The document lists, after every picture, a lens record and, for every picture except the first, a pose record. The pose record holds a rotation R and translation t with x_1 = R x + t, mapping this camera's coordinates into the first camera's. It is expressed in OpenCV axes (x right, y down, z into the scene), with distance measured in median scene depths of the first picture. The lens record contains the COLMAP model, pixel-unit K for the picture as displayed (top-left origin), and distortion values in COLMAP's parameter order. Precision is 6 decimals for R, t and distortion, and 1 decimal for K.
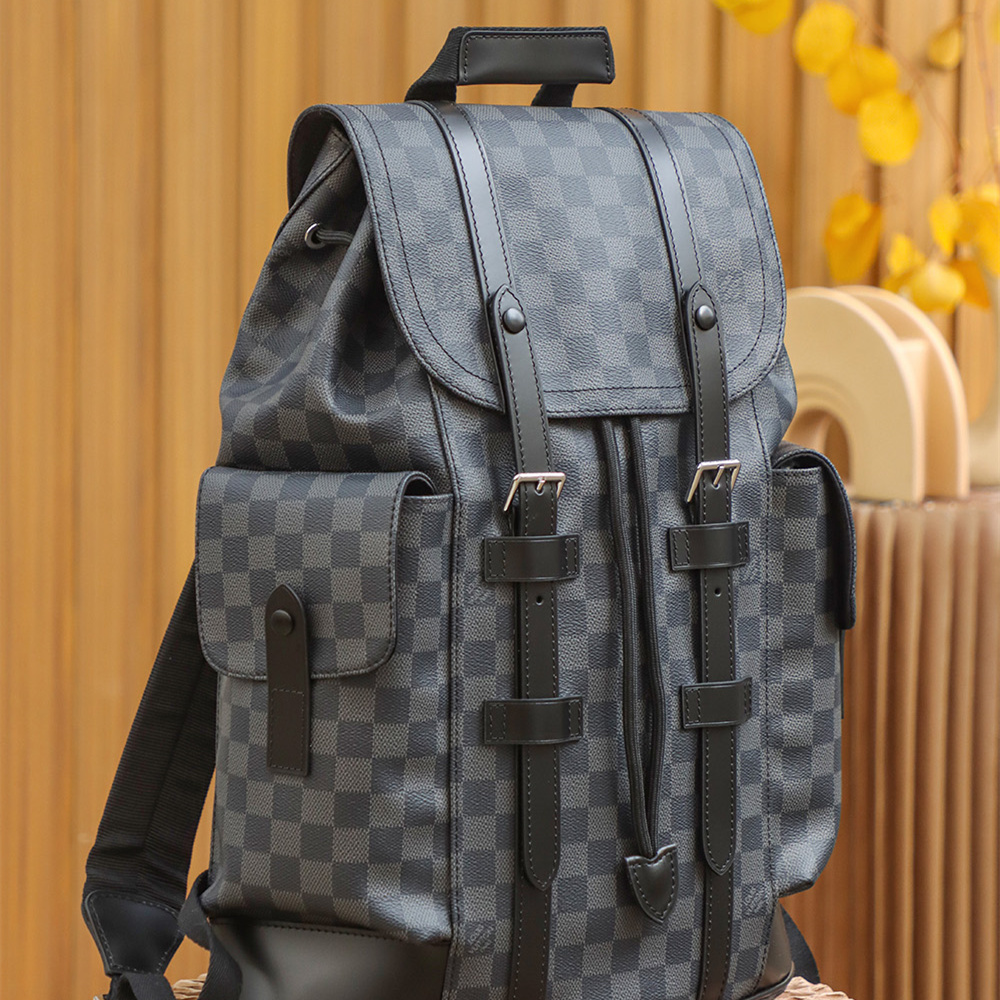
lens RADIAL K [[3756.2, 0, 500.0], [0, 3756.2, 500.0], [0, 0, 1]] dist [0.146687, -0.798357]
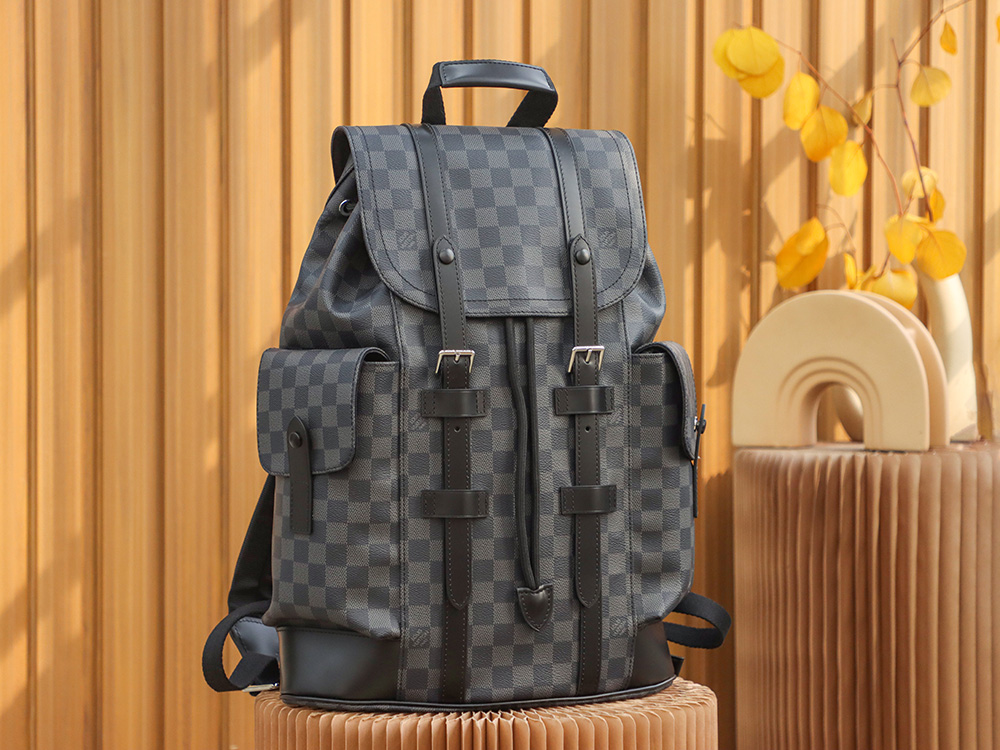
lens RADIAL K [[3148.3, 0, 500.0], [0, 3148.3, 375.0], [0, 0, 1]] dist [-0.144614, -0.577294]
pose [[0.990413, 0.007088, -0.137954, 0.213793], [-0.010673, 0.999624, -0.025262, 0.037183], [0.137723, 0.026492, 0.990116, -0.336733]]
